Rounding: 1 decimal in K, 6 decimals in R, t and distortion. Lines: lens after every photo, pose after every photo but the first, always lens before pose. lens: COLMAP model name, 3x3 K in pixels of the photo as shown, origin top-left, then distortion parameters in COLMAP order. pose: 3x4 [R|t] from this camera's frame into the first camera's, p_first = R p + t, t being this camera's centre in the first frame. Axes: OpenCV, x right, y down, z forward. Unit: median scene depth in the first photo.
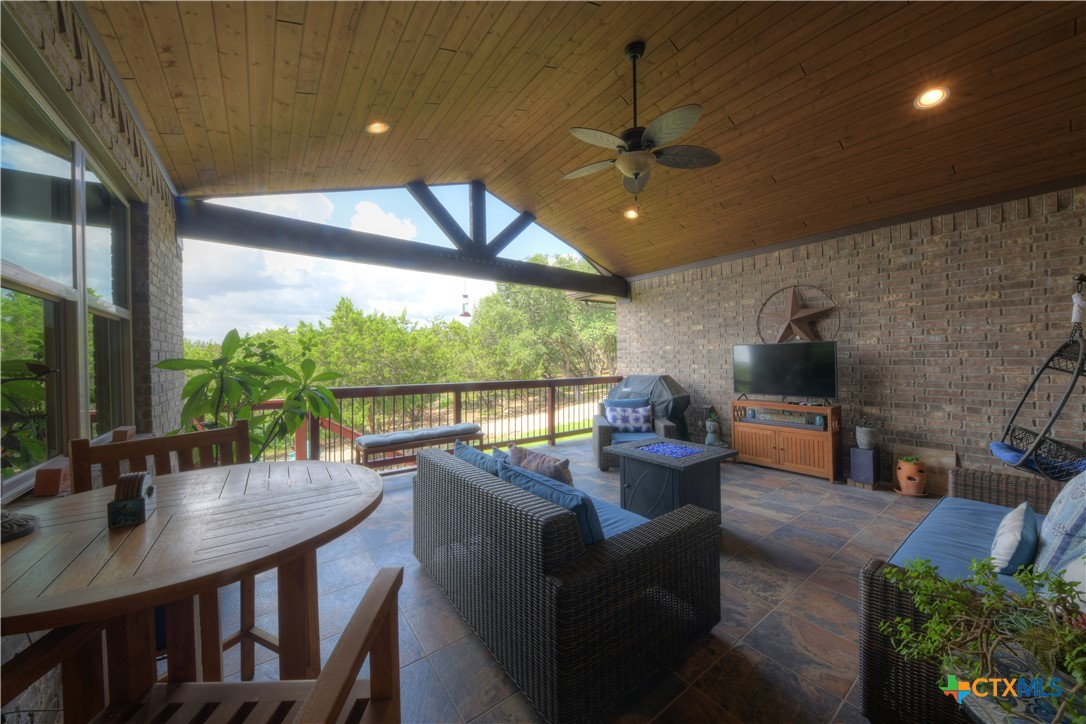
lens RADIAL K [[374.6, 0, 542.1], [0, 374.6, 365.4], [0, 0, 1]] dist [-0.003795, -0.002427]
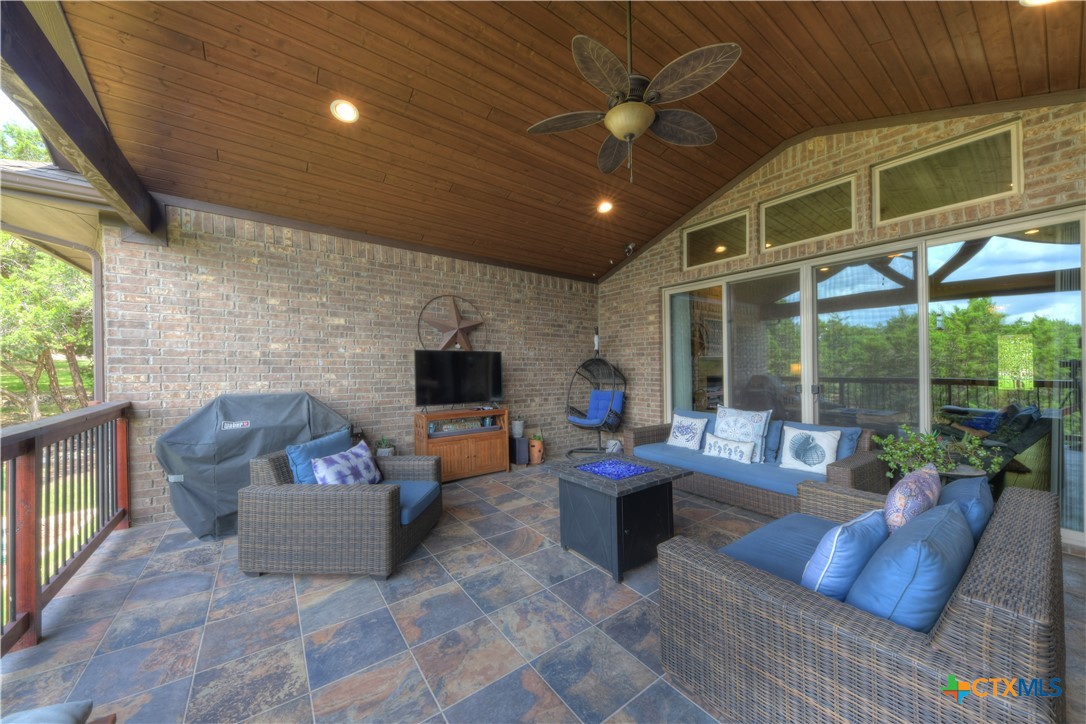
lens RADIAL K [[374.6, 0, 540.4], [0, 374.6, 365.3], [0, 0, 1]] dist [-0.003795, -0.002427]
pose [[0.013048, 0.013657, 0.999822, -0.304219], [0.011629, 0.999837, -0.013809, -0.003797], [-0.999847, 0.011807, 0.012887, 0.654308]]
